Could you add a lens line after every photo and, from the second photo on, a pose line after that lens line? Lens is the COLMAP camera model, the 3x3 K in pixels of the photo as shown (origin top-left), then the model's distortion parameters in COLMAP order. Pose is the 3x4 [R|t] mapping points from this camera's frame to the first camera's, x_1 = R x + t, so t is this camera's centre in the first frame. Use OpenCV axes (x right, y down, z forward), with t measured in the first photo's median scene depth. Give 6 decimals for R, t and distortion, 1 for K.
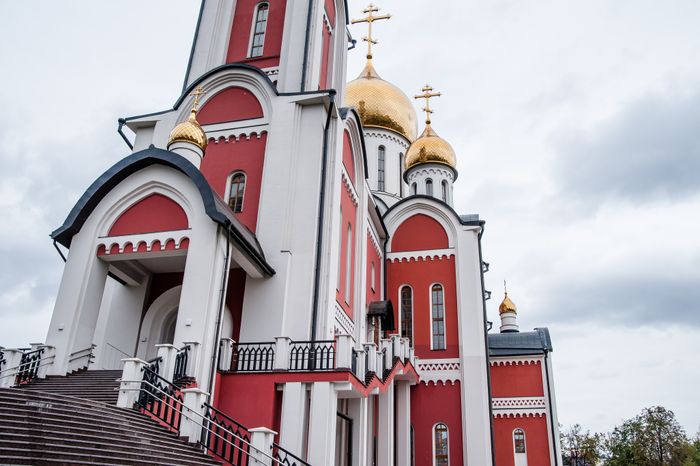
lens RADIAL K [[575.9, 0, 350.0], [0, 575.9, 233.0], [0, 0, 1]] dist [-0.153624, 0.249808]
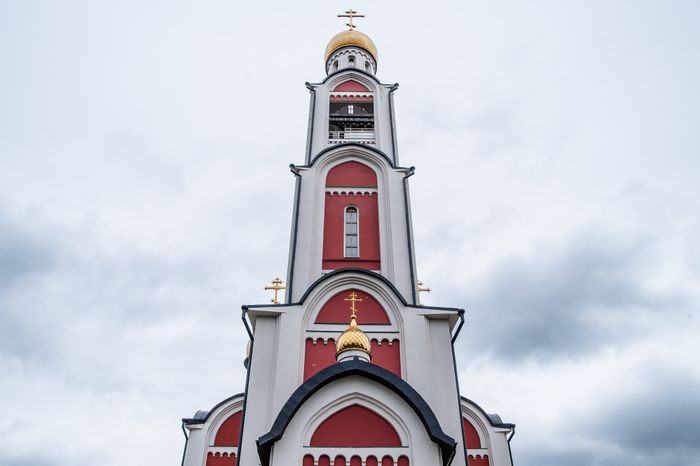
lens RADIAL K [[575.9, 0, 350.0], [0, 575.9, 233.0], [0, 0, 1]] dist [-0.153624, 0.249808]
pose [[0.969143, 0.144426, 0.199756, -0.465280], [-0.085025, 0.956504, -0.279053, -0.060527], [-0.231370, 0.253458, 0.939269, -0.034187]]
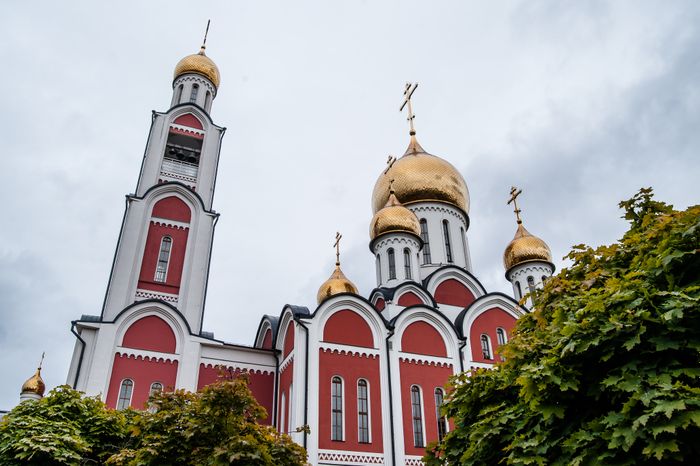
lens RADIAL K [[575.9, 0, 350.0], [0, 575.9, 233.0], [0, 0, 1]] dist [-0.153624, 0.249808]
pose [[0.839077, 0.252868, 0.481673, -0.587329], [-0.197729, 0.966609, -0.163004, -0.337248], [-0.506808, 0.041533, 0.861058, -0.625517]]
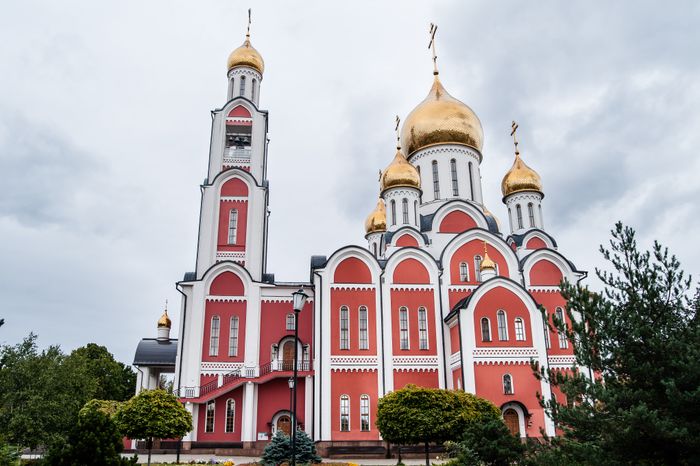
lens RADIAL K [[575.9, 0, 350.0], [0, 575.9, 233.0], [0, 0, 1]] dist [-0.153624, 0.249808]
pose [[0.954277, 0.056877, 0.293462, -0.445628], [-0.088012, 0.991675, 0.093997, -0.690363], [-0.285672, -0.115527, 0.951339, -1.358841]]
